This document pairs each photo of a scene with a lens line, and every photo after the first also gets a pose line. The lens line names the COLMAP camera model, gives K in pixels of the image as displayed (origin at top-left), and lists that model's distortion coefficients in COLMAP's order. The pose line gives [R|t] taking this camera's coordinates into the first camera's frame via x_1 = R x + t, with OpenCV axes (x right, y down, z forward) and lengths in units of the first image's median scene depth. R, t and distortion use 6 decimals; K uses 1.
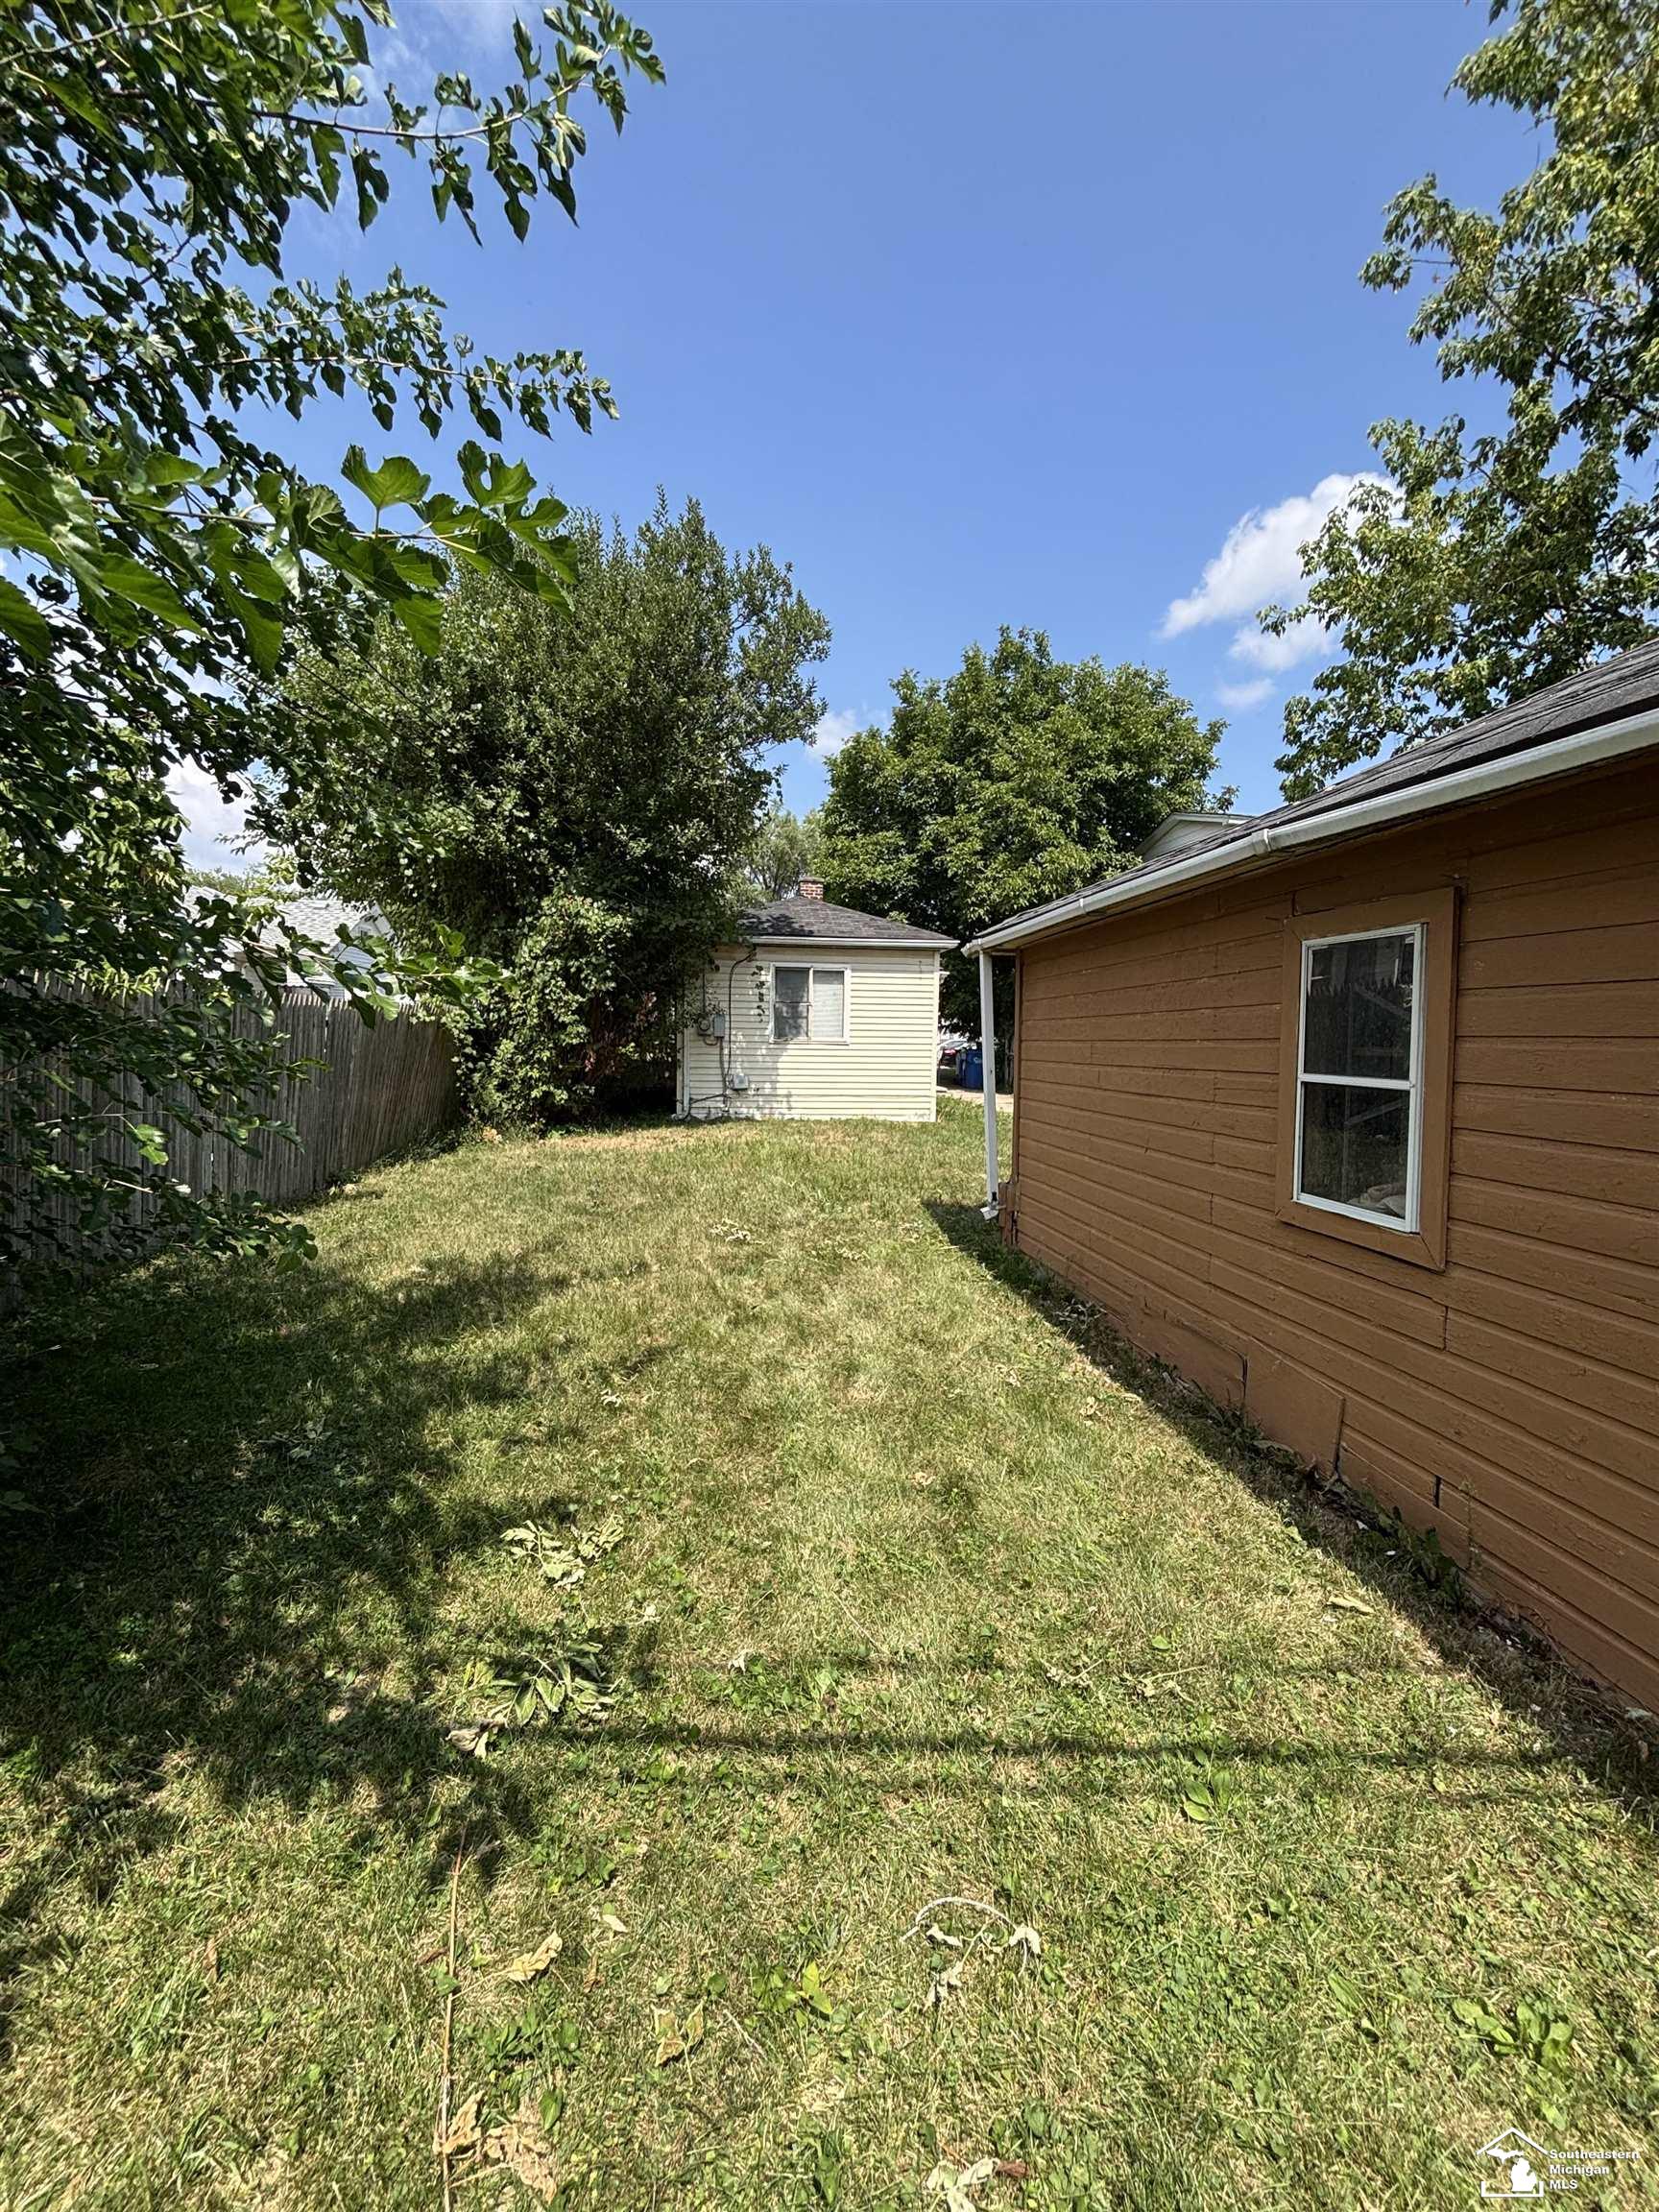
lens RADIAL K [[917.6, 0, 820.8], [0, 917.6, 1111.3], [0, 0, 1]] dist [0.011211, 0.001541]
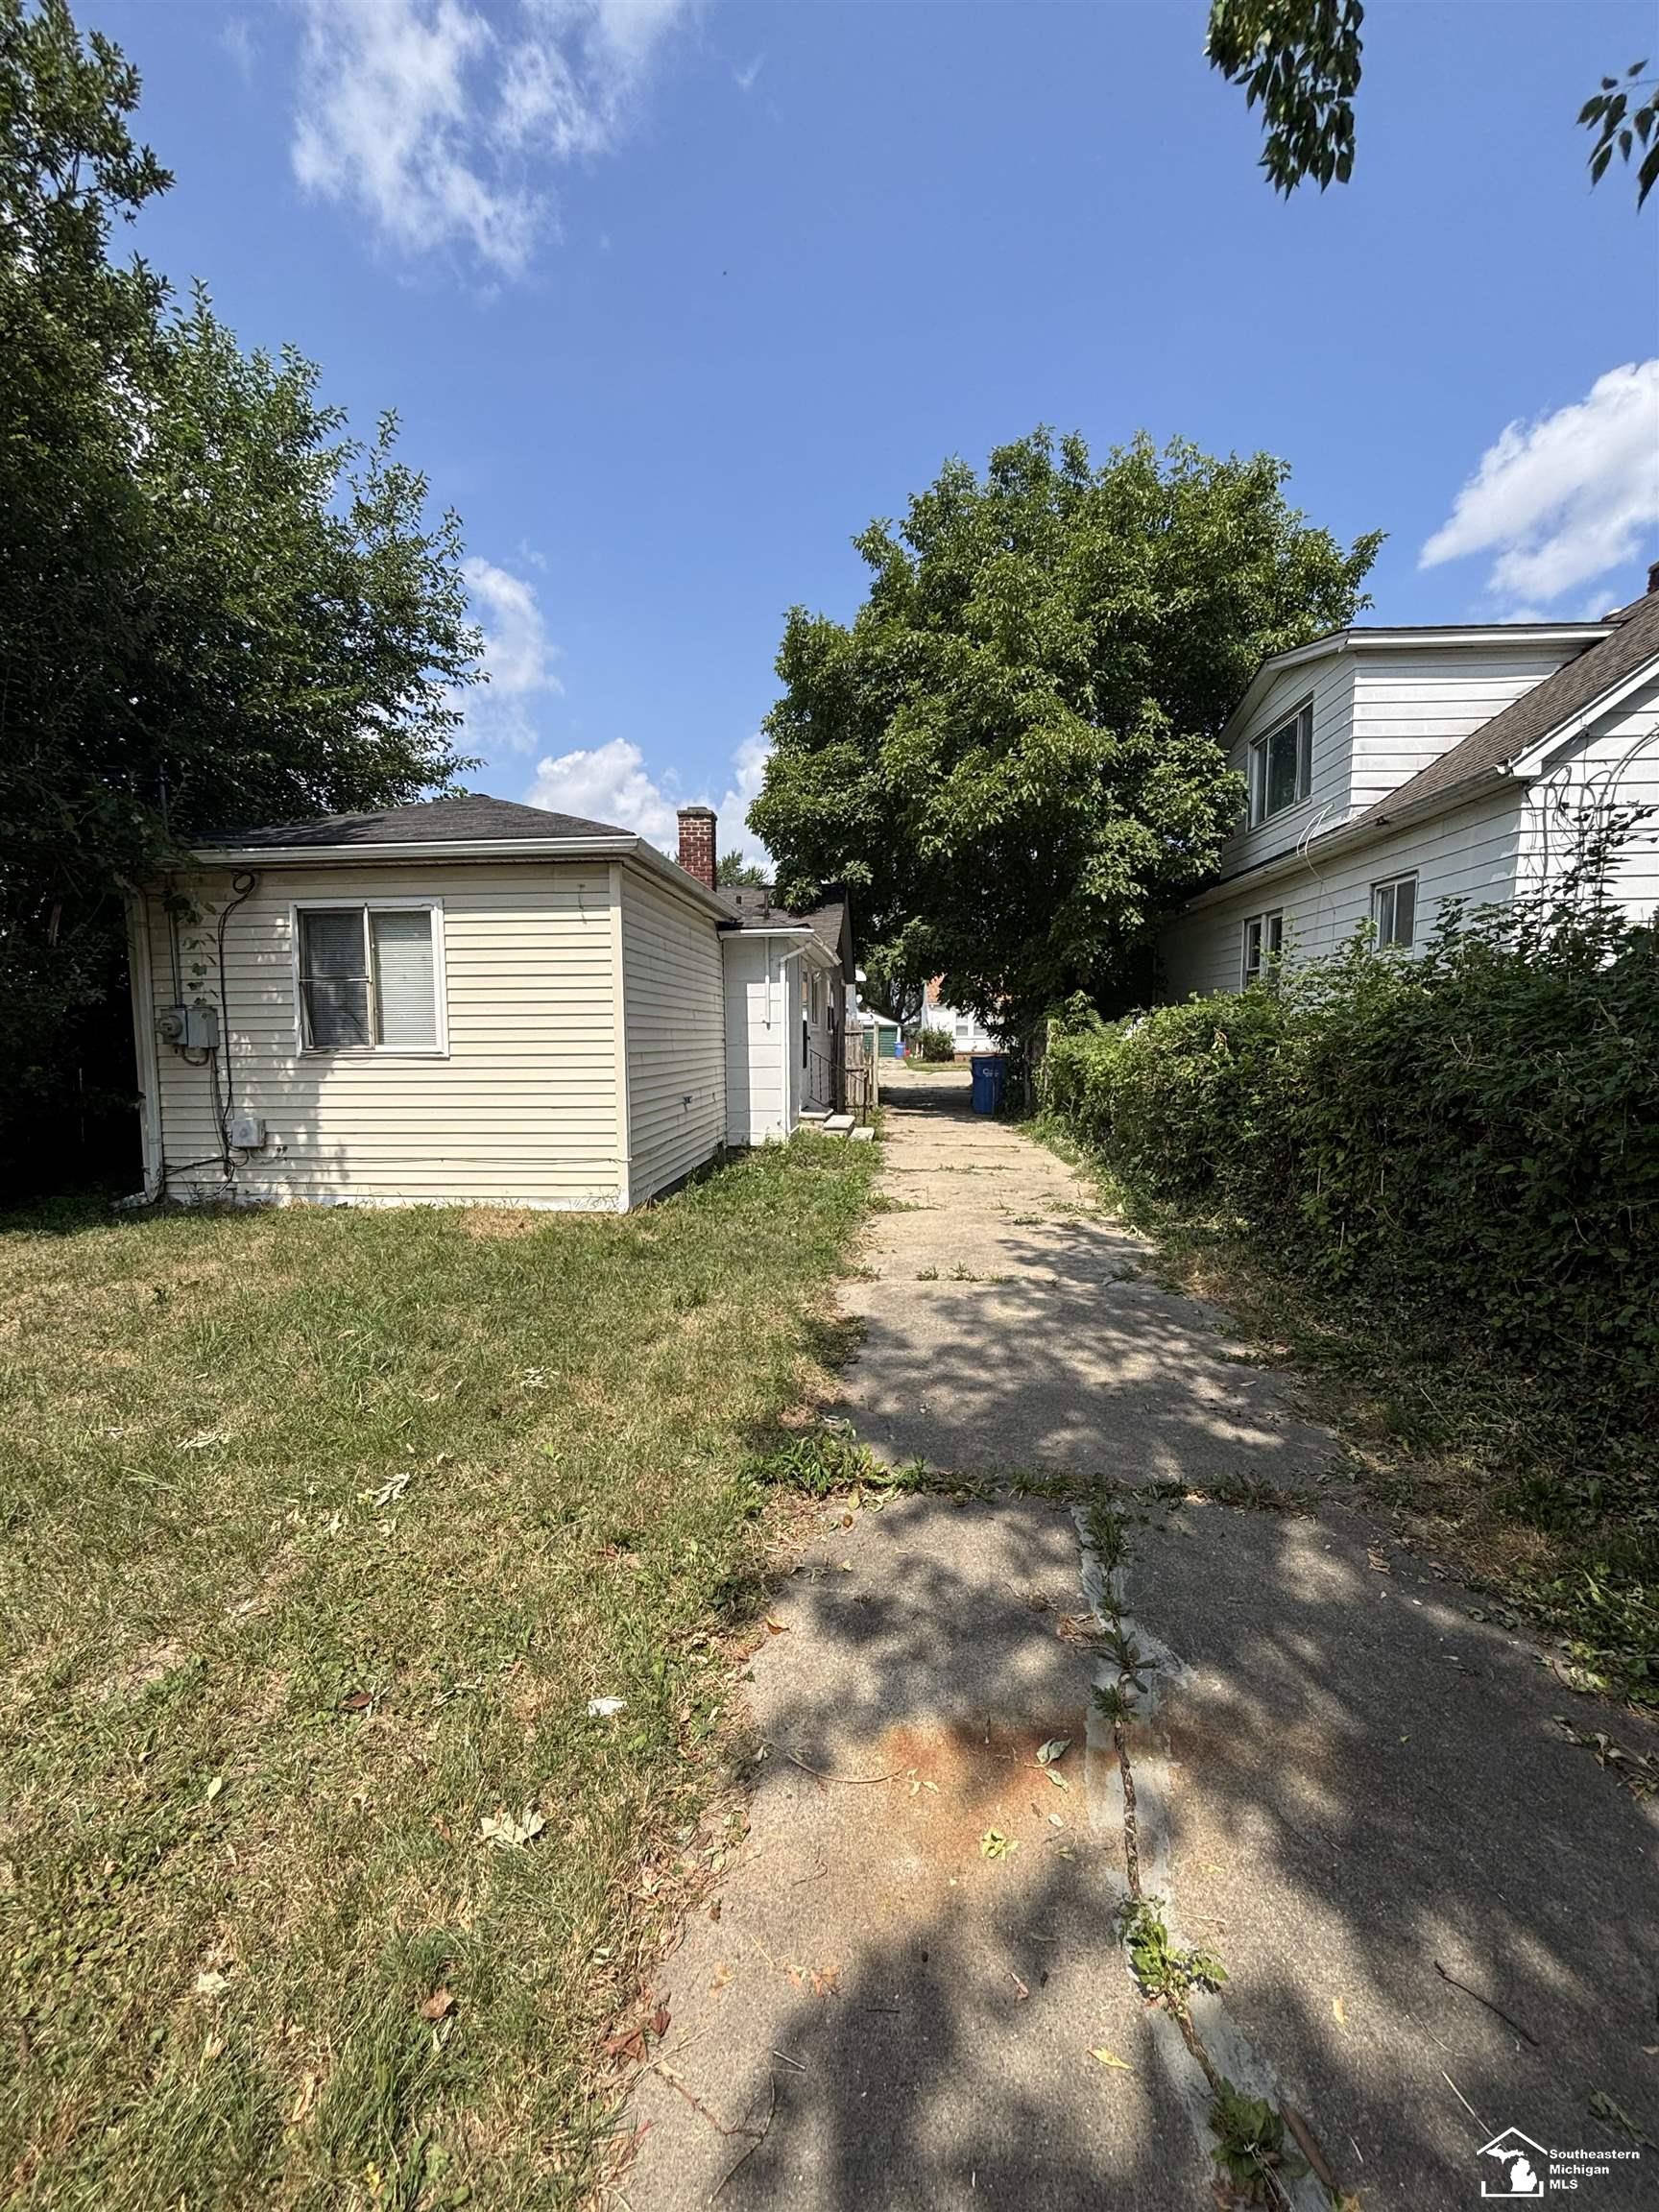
lens RADIAL K [[917.6, 0, 824.8], [0, 917.6, 1100.4], [0, 0, 1]] dist [0.011211, 0.001541]
pose [[0.980786, -0.011023, -0.194773, 0.324217], [0.007580, 0.999802, -0.018416, -0.037765], [0.194938, 0.016586, 0.980675, 0.532918]]
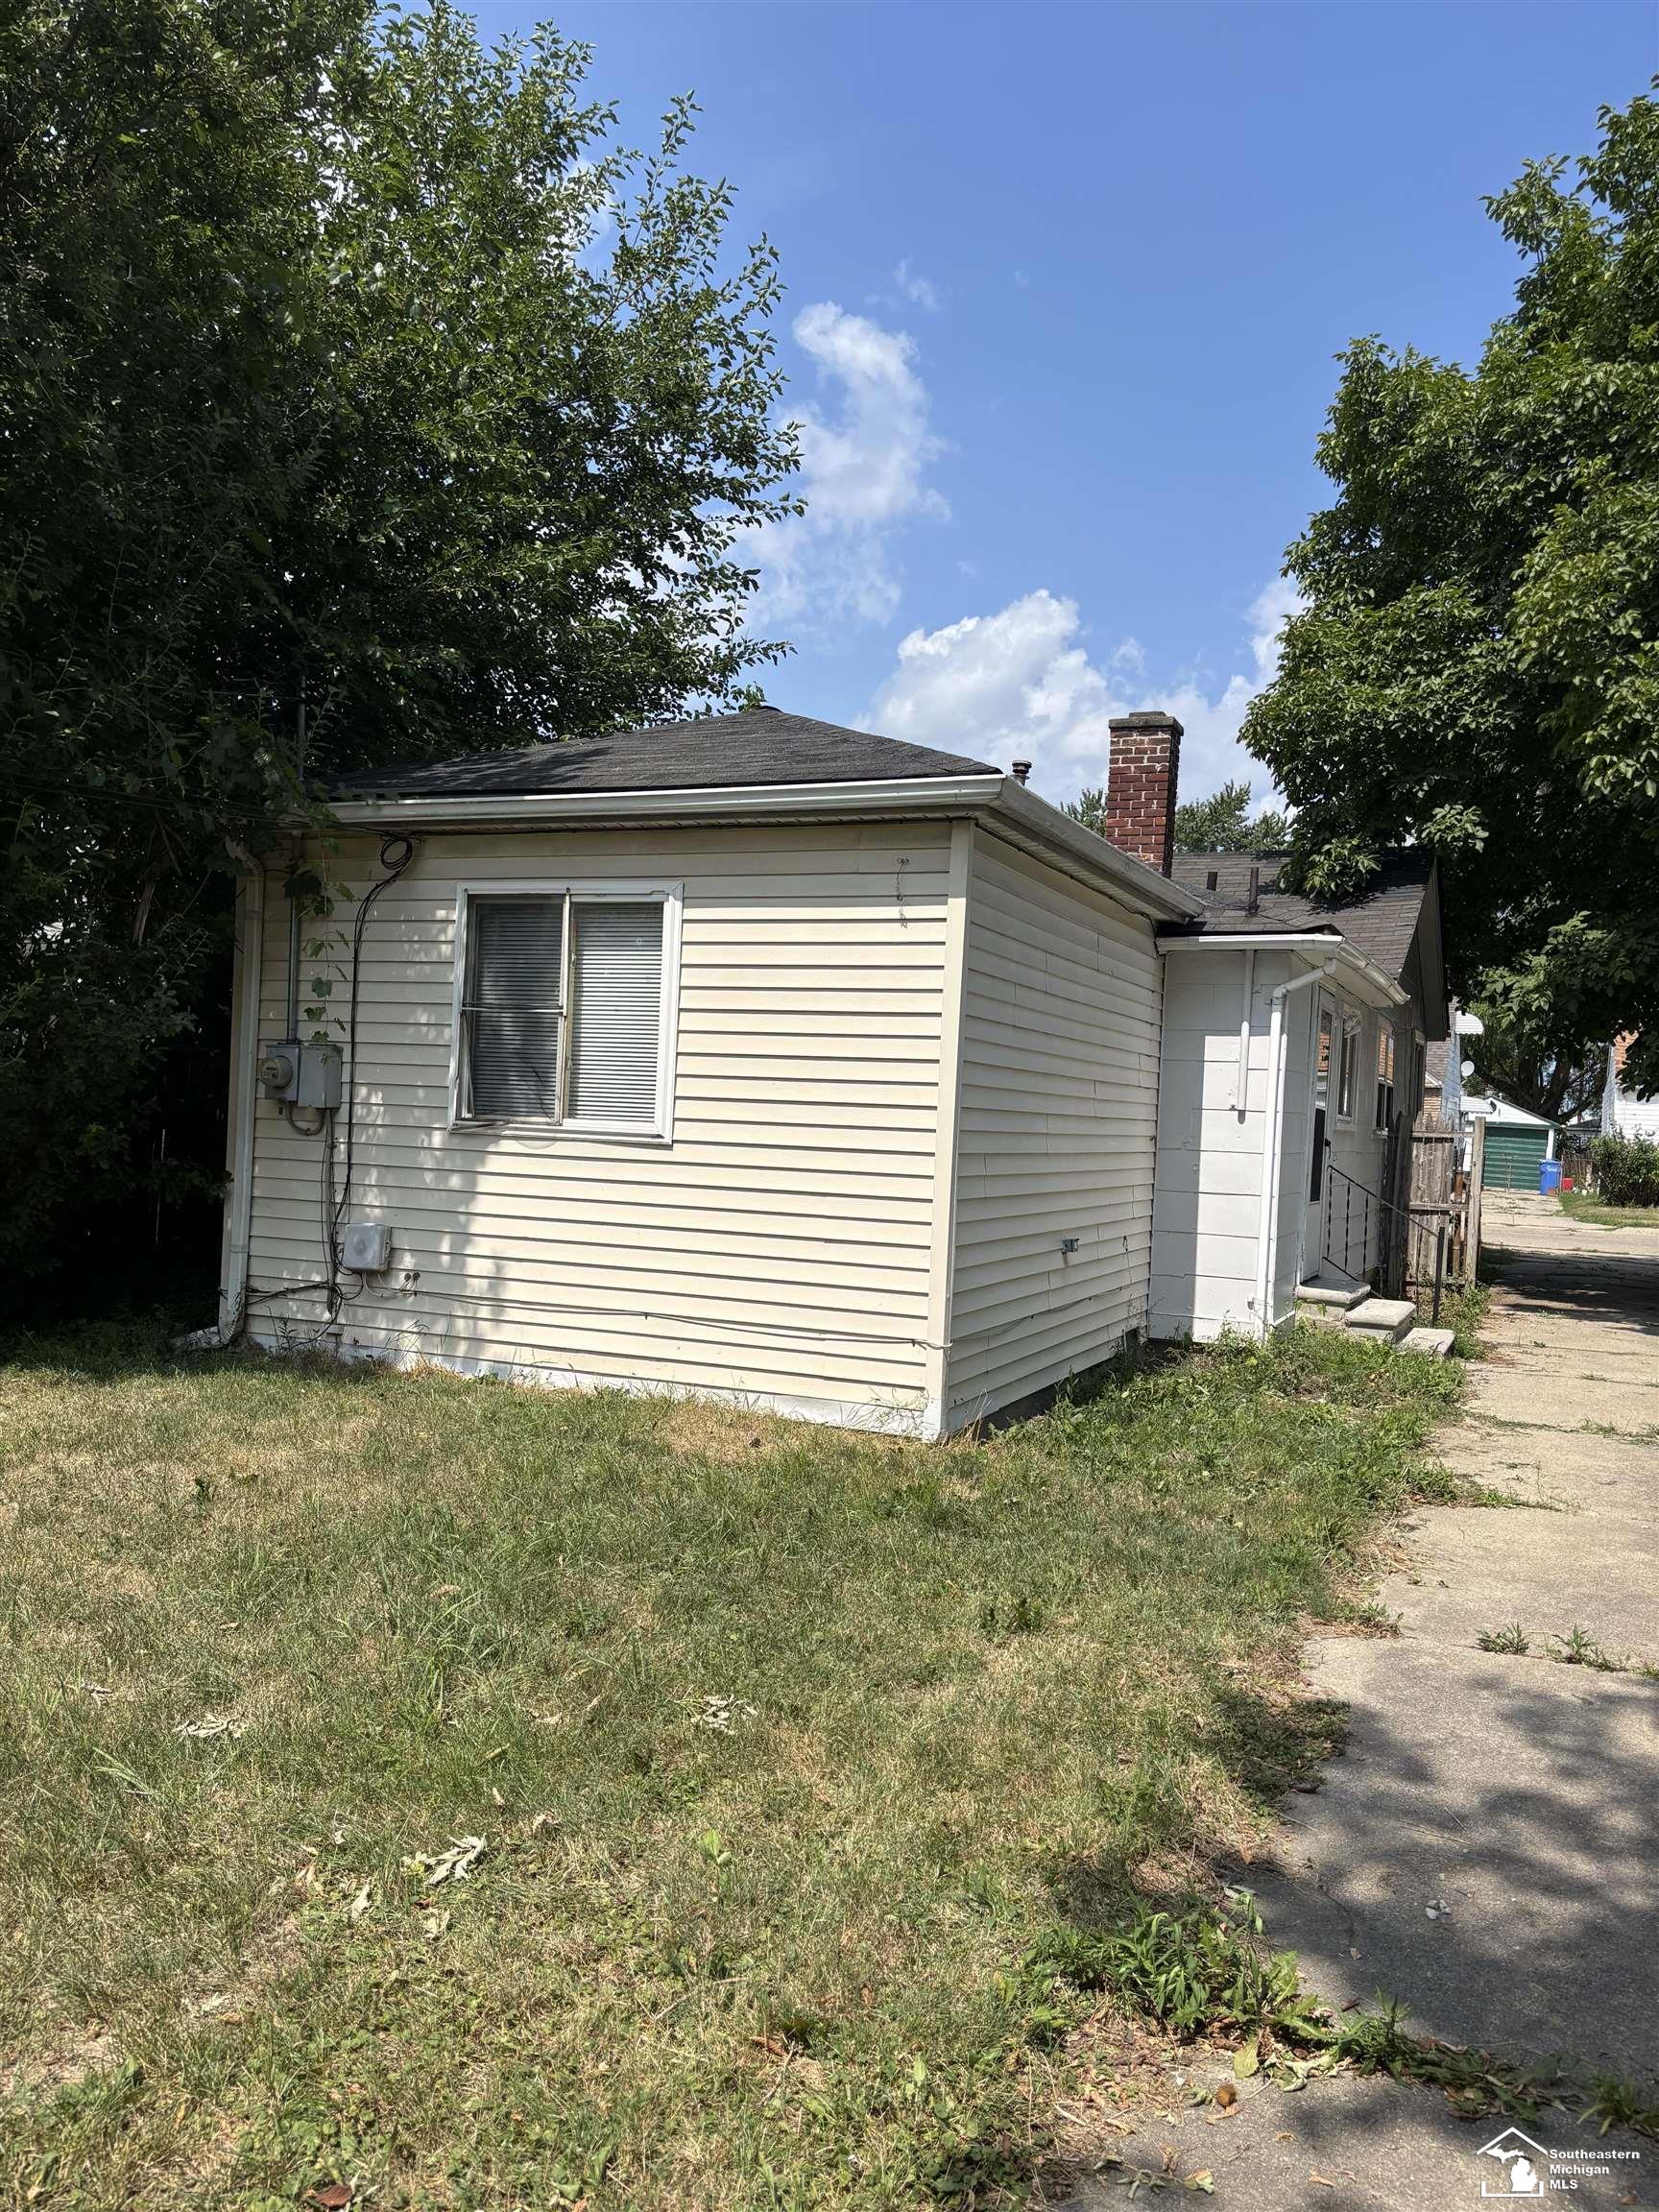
lens RADIAL K [[1701.4, 0, 831.5], [0, 1701.4, 1117.6], [0, 0, 1]] dist [0.072110, -0.066934]
pose [[0.870399, 0.025293, -0.491696, 0.342255], [-0.074848, 0.993869, -0.081371, -0.039629], [0.486624, 0.107628, 0.866956, 0.530389]]
